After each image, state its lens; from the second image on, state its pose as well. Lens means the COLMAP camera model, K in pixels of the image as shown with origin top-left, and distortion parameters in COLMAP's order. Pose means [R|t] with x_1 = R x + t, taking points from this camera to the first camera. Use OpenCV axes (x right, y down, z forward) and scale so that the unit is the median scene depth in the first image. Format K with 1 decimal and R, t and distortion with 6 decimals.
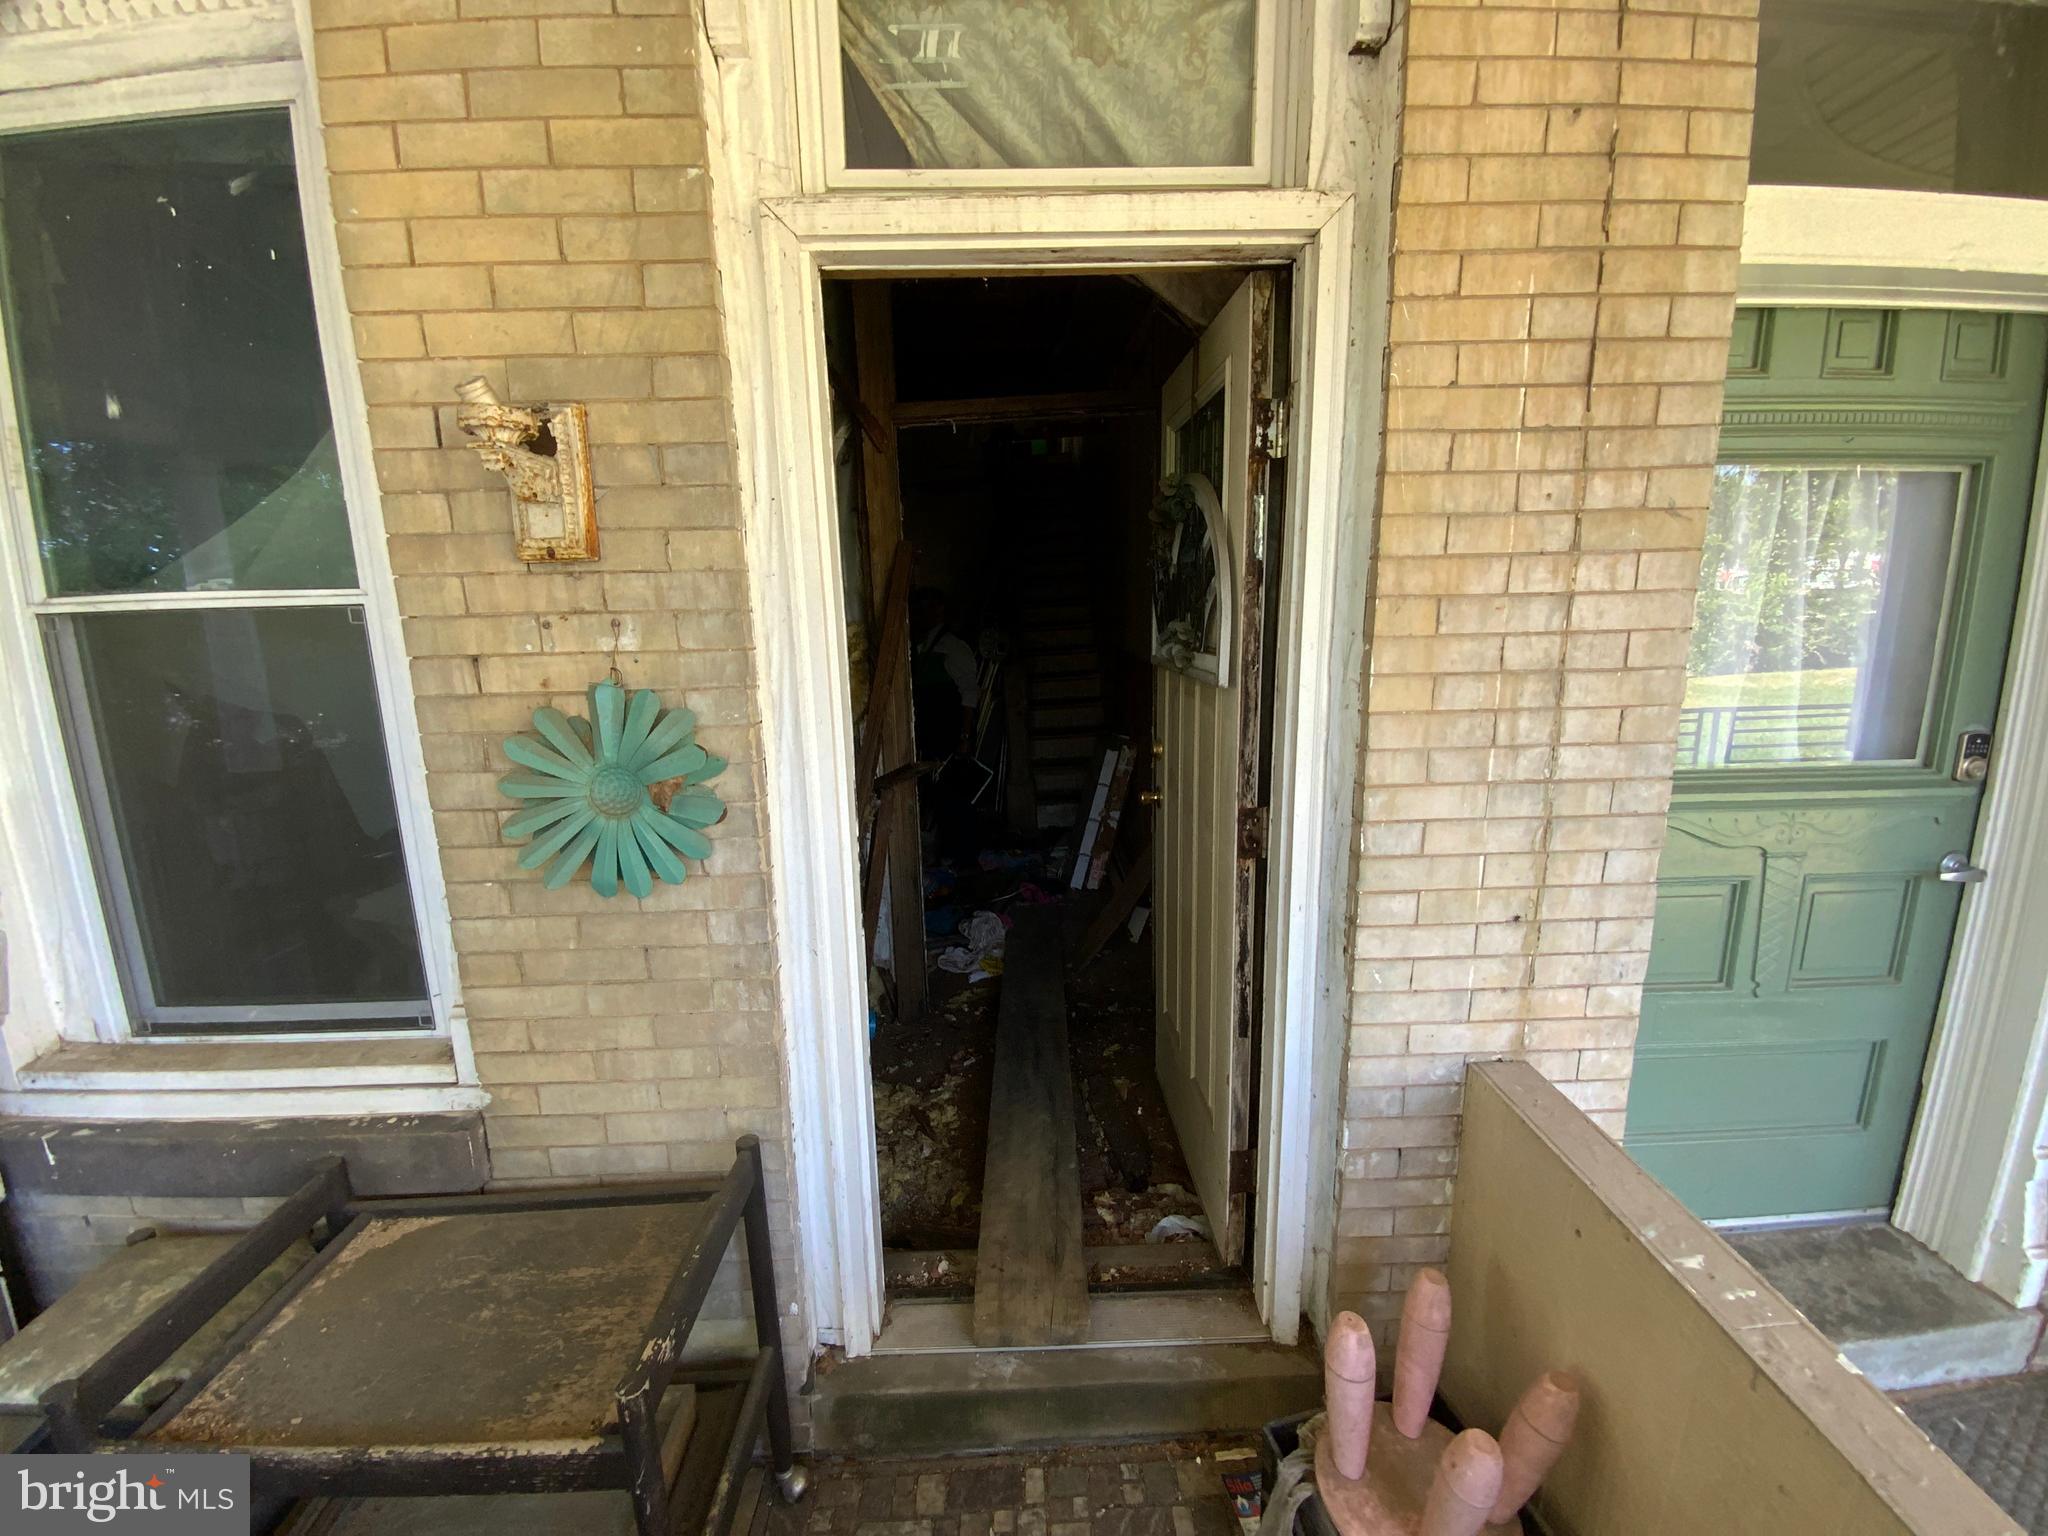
lens RADIAL K [[827.4, 0, 1042.7], [0, 827.4, 765.9], [0, 0, 1]] dist [0.018509, -0.016615]
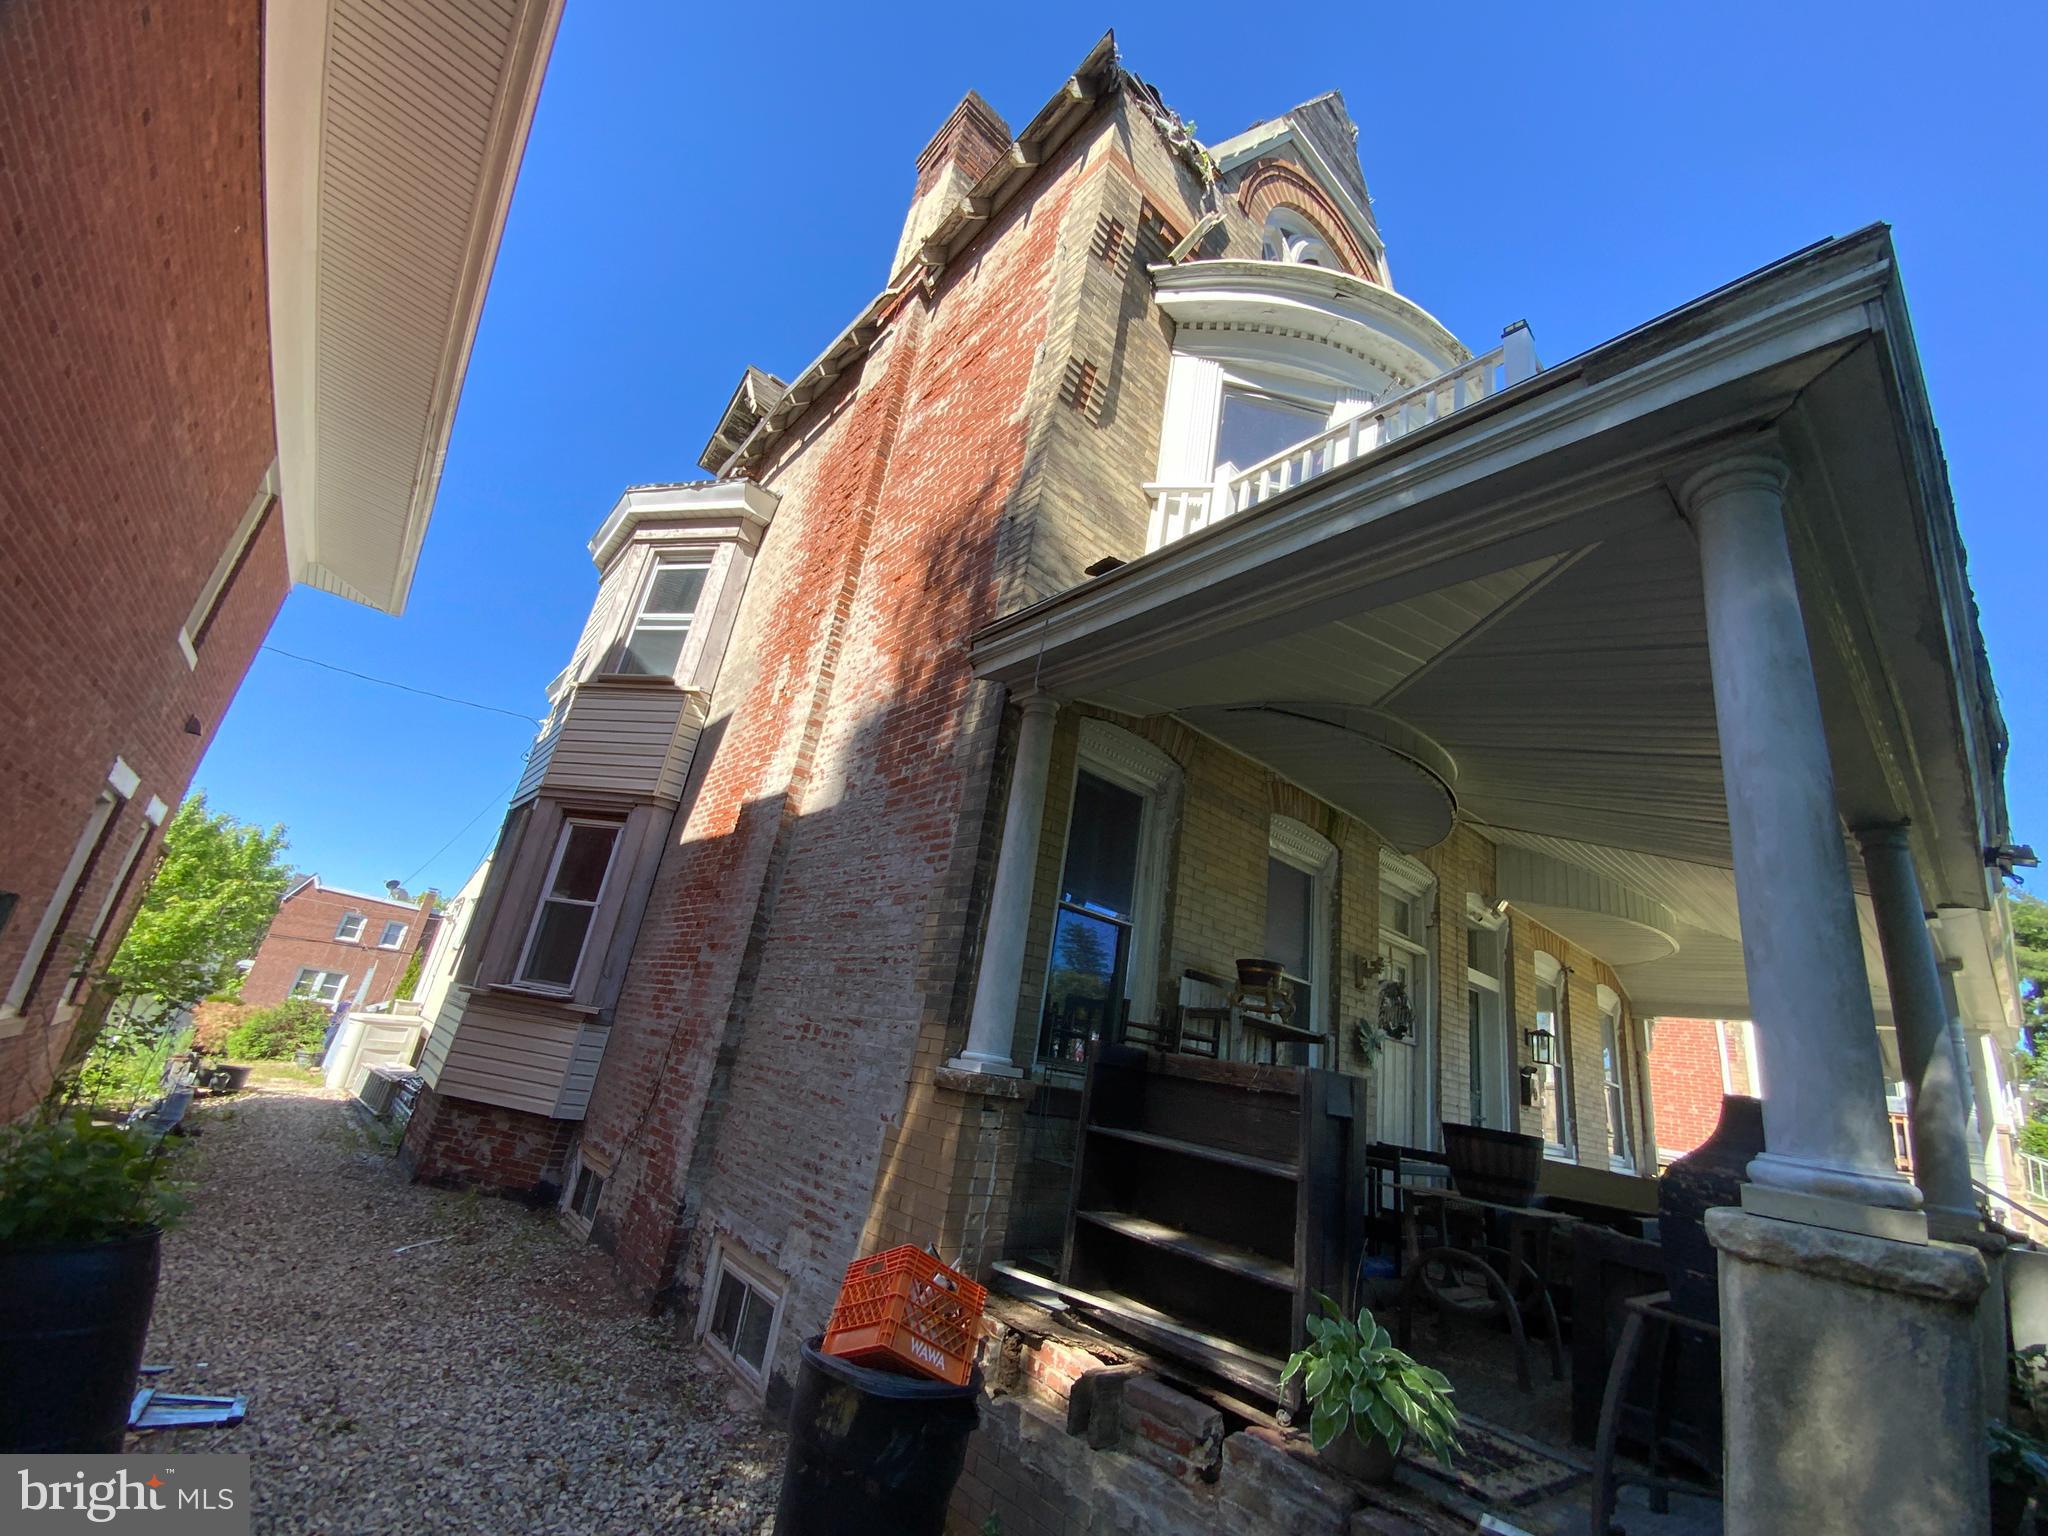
lens RADIAL K [[827.4, 0, 1027.9], [0, 827.4, 767.8], [0, 0, 1]] dist [0.018509, -0.016615]
pose [[0.758537, 0.349384, 0.550047, -4.314065], [-0.043393, 0.869320, -0.492342, 0.899243], [-0.650183, 0.349591, 0.674572, -1.175504]]
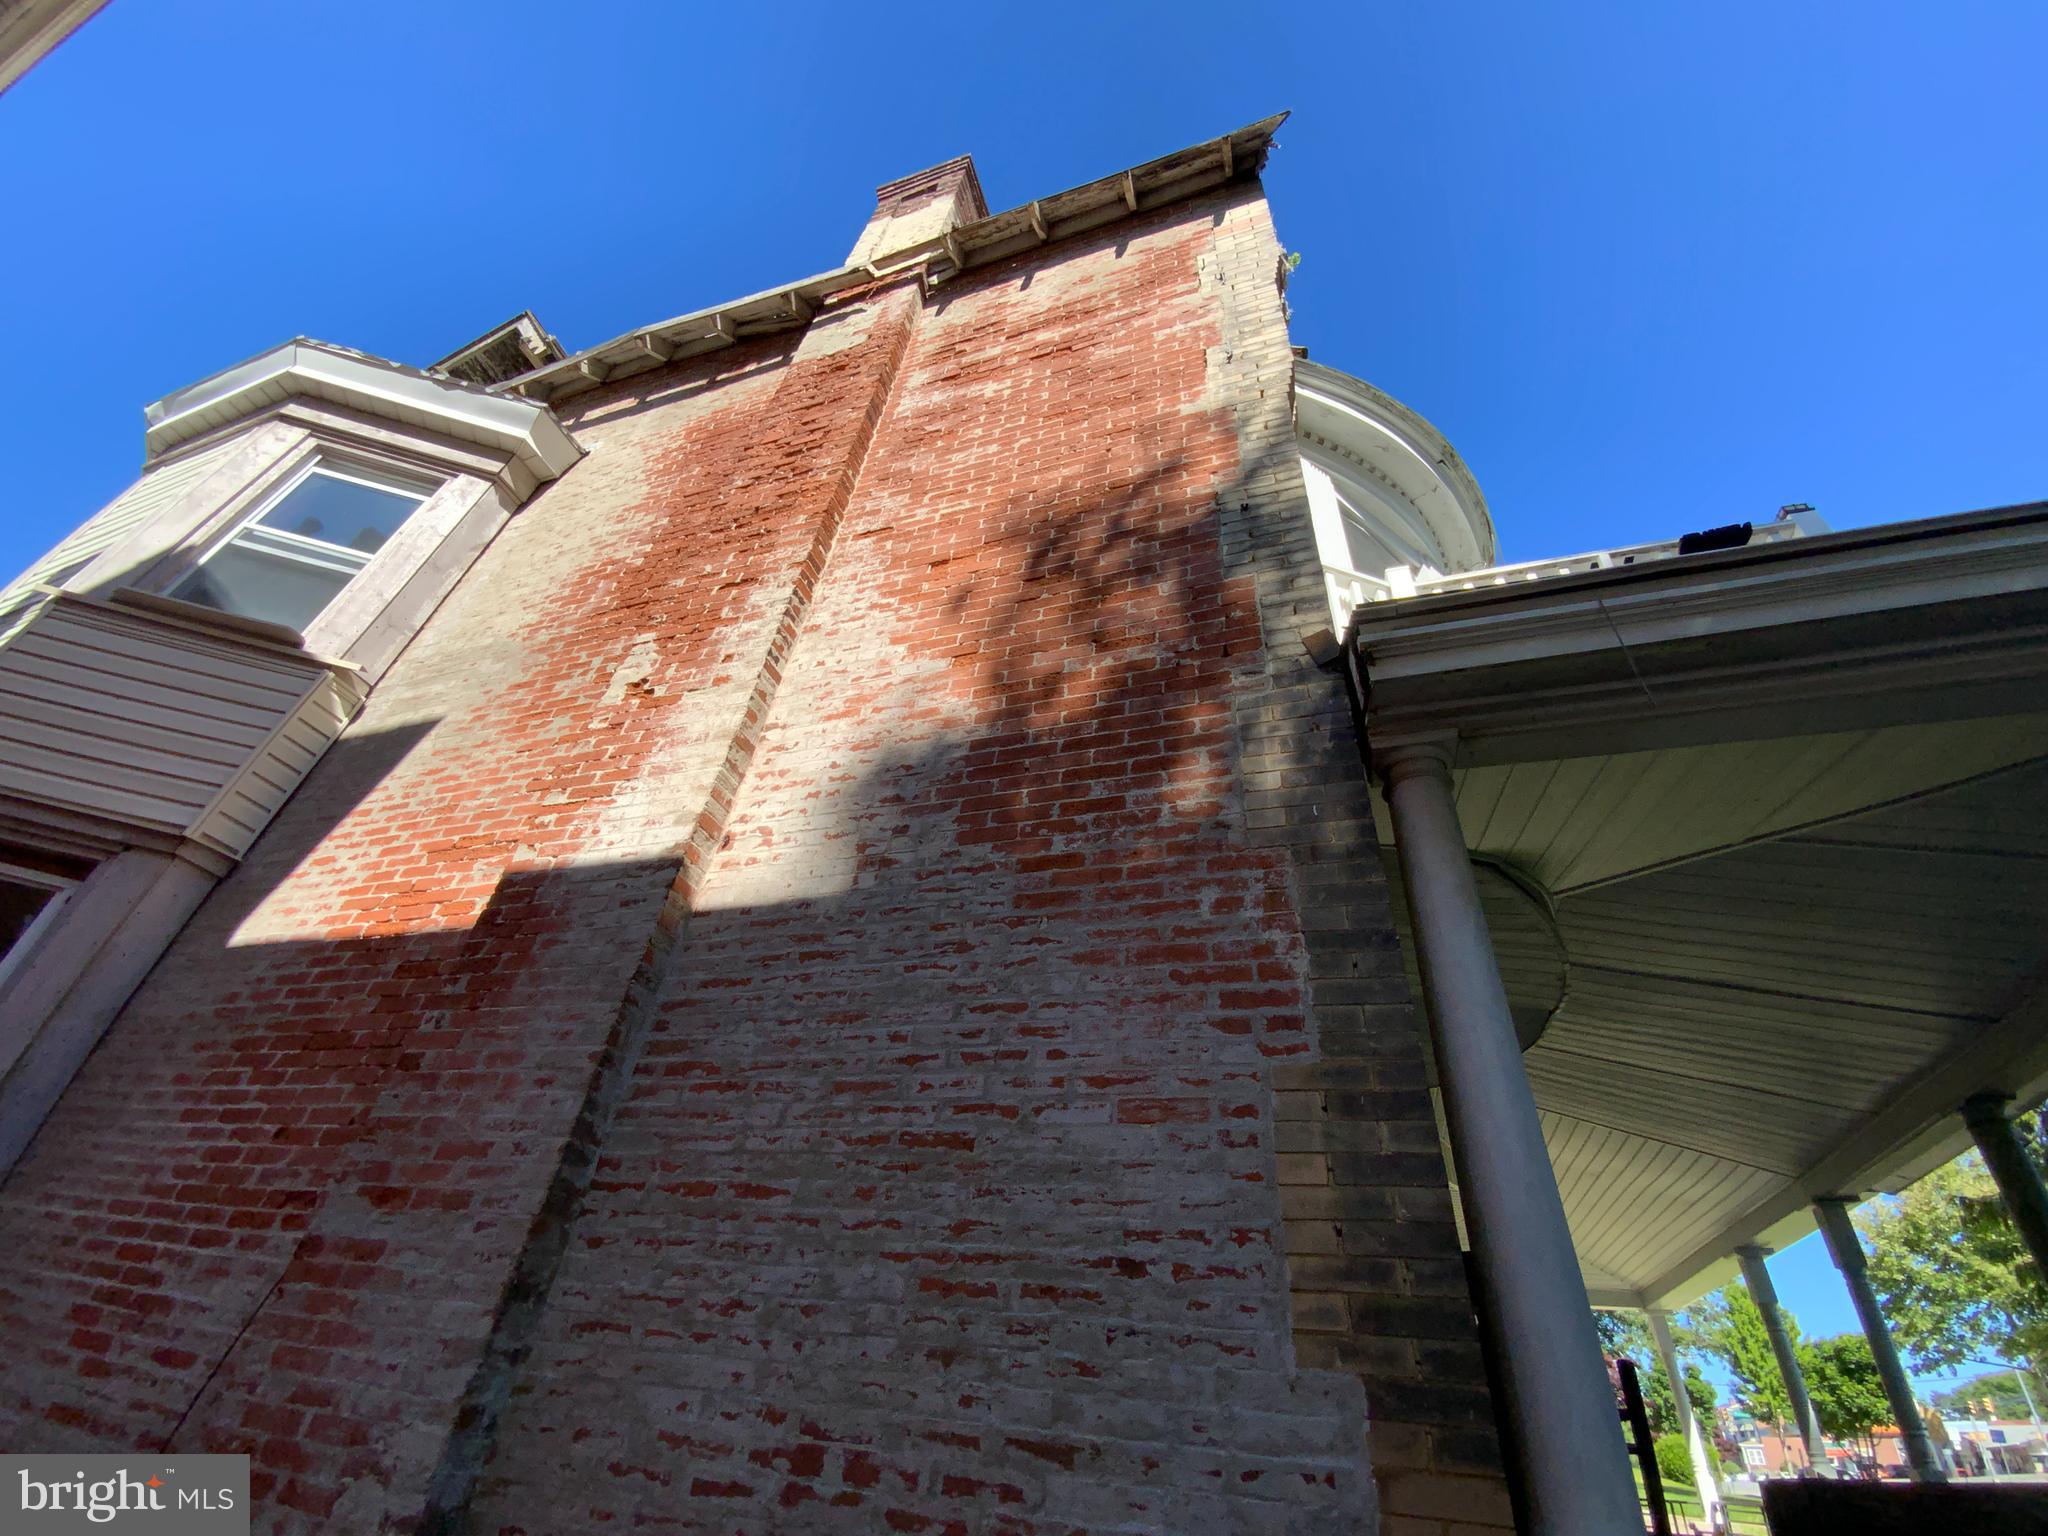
lens RADIAL K [[827.4, 0, 1024.1], [0, 827.4, 770.7], [0, 0, 1]] dist [0.018509, -0.016615]
pose [[0.336455, 0.628760, 0.701042, -4.195722], [0.085934, 0.720837, -0.687757, 0.396049], [-0.937771, 0.291642, 0.188497, 0.957419]]
